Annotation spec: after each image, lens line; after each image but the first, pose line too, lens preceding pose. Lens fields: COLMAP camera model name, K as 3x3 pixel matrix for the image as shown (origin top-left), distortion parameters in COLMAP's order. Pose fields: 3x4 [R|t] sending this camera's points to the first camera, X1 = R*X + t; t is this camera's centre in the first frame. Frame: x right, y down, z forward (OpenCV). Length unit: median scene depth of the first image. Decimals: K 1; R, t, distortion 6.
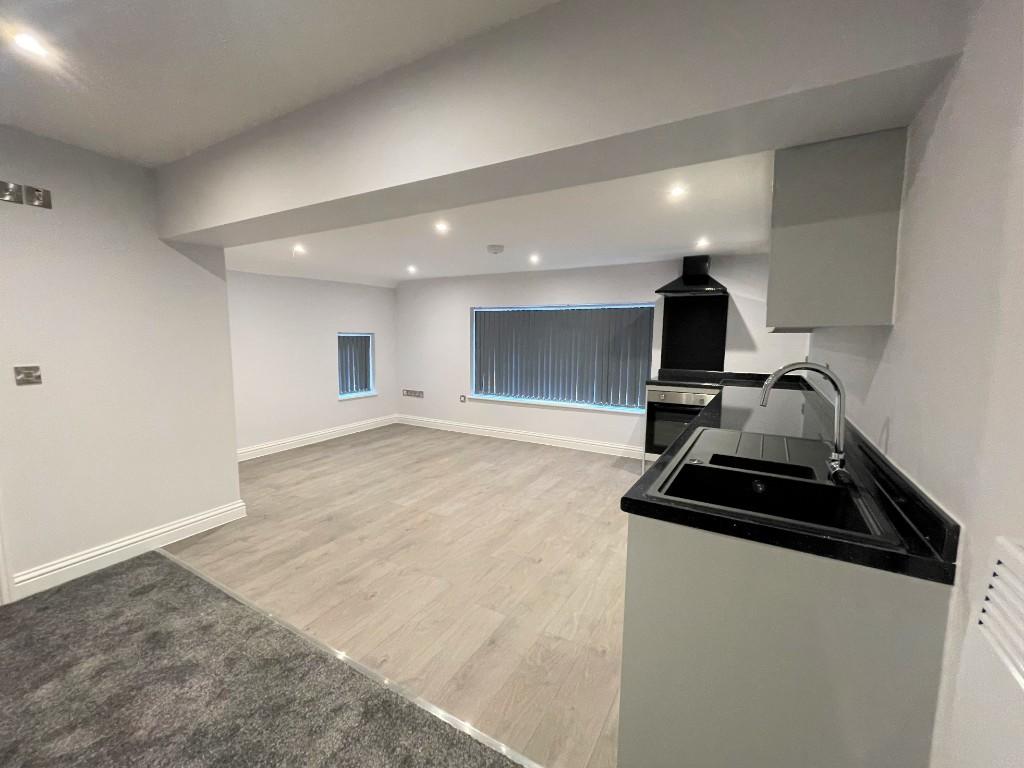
lens RADIAL K [[414.8, 0, 508.9], [0, 414.8, 383.3], [0, 0, 1]] dist [-0.002337, -0.000229]
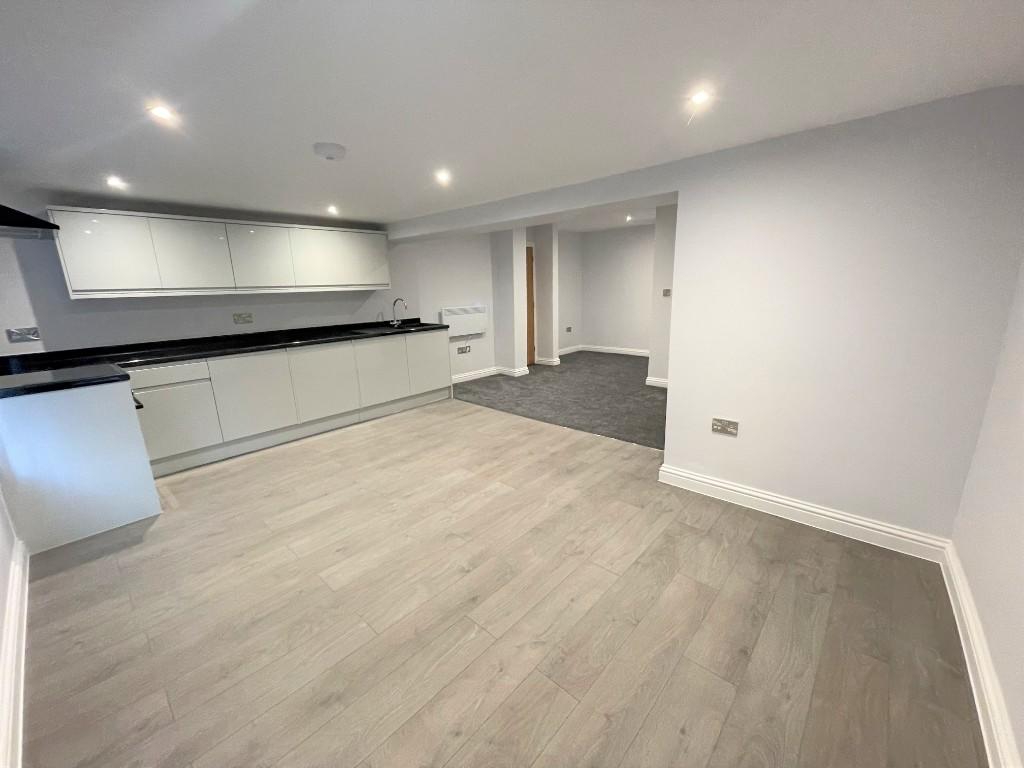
lens RADIAL K [[414.8, 0, 511.9], [0, 414.8, 385.9], [0, 0, 1]] dist [-0.002337, -0.000229]
pose [[-0.978645, -0.028694, 0.203546, -0.370017], [0.043544, 0.938799, 0.341702, -0.174991], [-0.200894, 0.343268, -0.917502, 1.417416]]
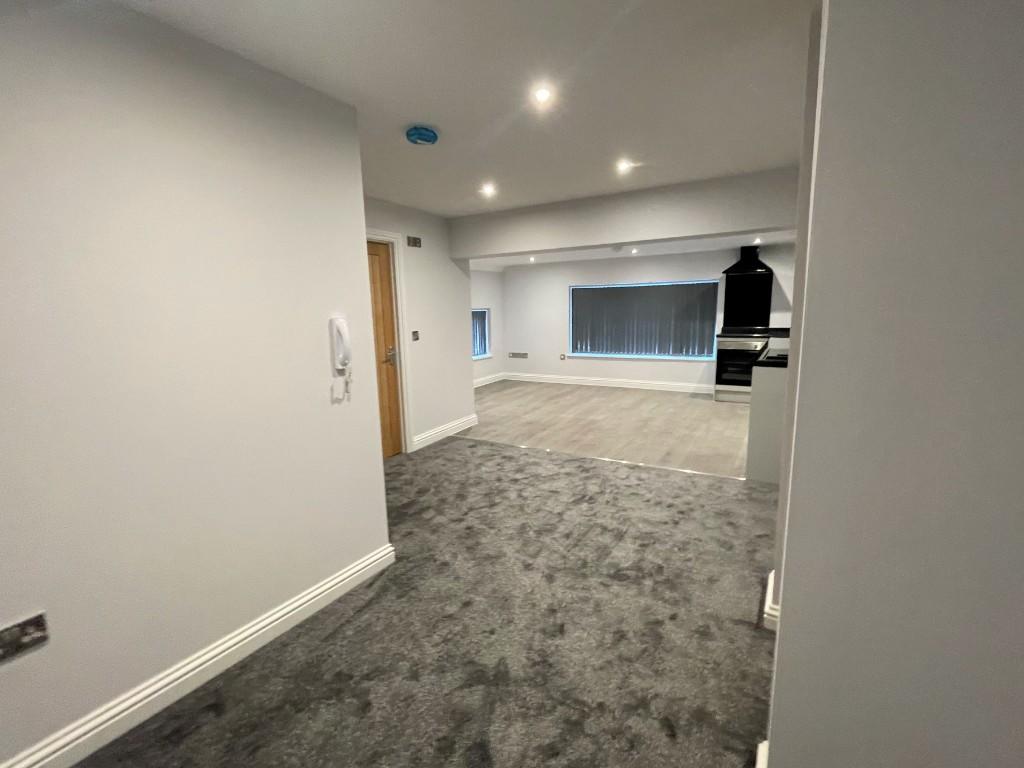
lens RADIAL K [[440.8, 0, 516.4], [0, 440.8, 381.6], [0, 0, 1]] dist [0.002065, 0.000068]
pose [[0.999434, -0.030584, -0.014015, -0.341473], [0.031284, 0.998116, 0.052786, 0.052216], [0.012375, -0.053195, 0.998507, -0.544062]]
